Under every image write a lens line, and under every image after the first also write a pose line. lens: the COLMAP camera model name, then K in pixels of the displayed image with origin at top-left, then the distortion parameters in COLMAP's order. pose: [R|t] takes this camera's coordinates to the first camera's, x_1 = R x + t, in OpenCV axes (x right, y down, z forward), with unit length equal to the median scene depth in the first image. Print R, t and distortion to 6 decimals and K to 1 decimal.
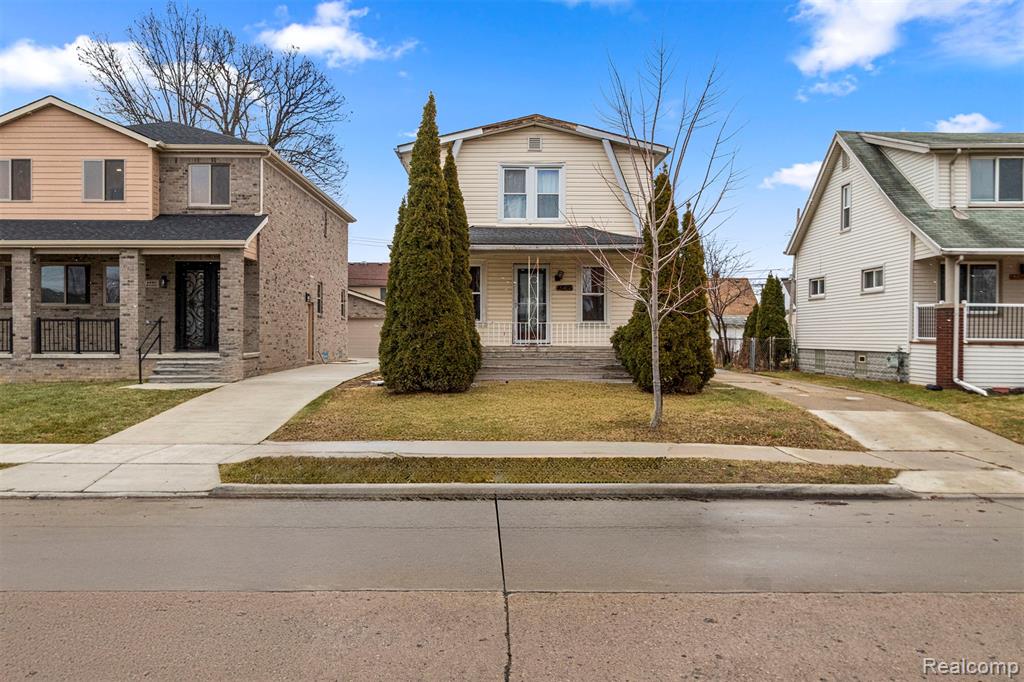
lens RADIAL K [[821.0, 0, 512.0], [0, 821.0, 341.0], [0, 0, 1]] dist [0.000637, 0.004709]
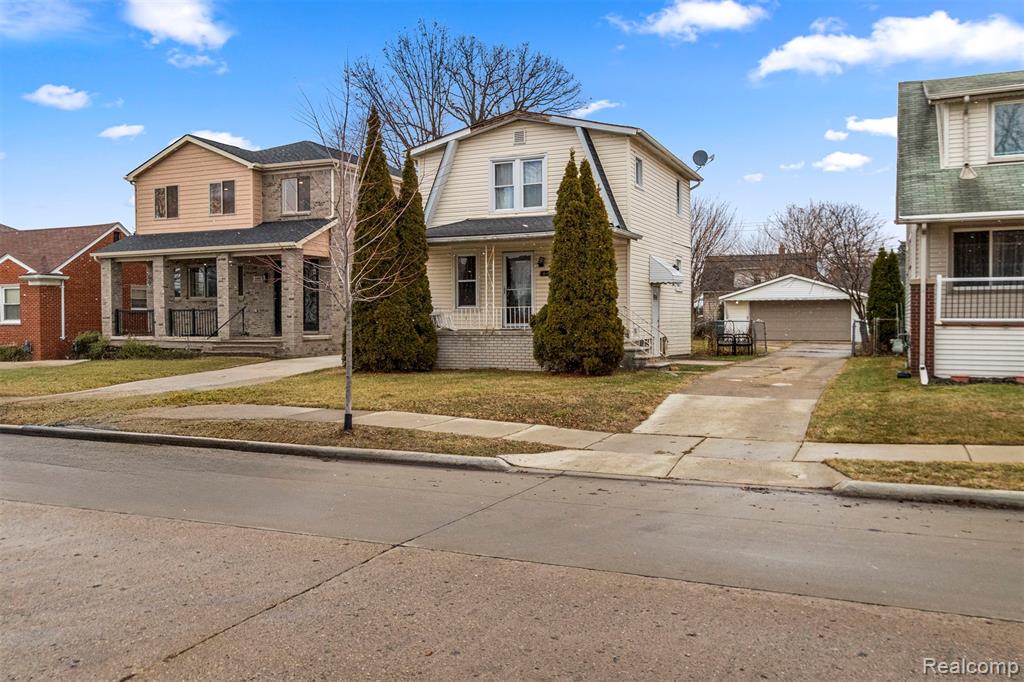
lens RADIAL K [[844.0, 0, 512.0], [0, 844.0, 341.0], [0, 0, 1]] dist [0.004986, 0.003280]
pose [[0.912312, 0.002434, -0.409489, 0.462488], [0.005775, 0.999806, 0.018810, 0.000742], [0.409456, -0.019525, 0.912121, 0.002119]]
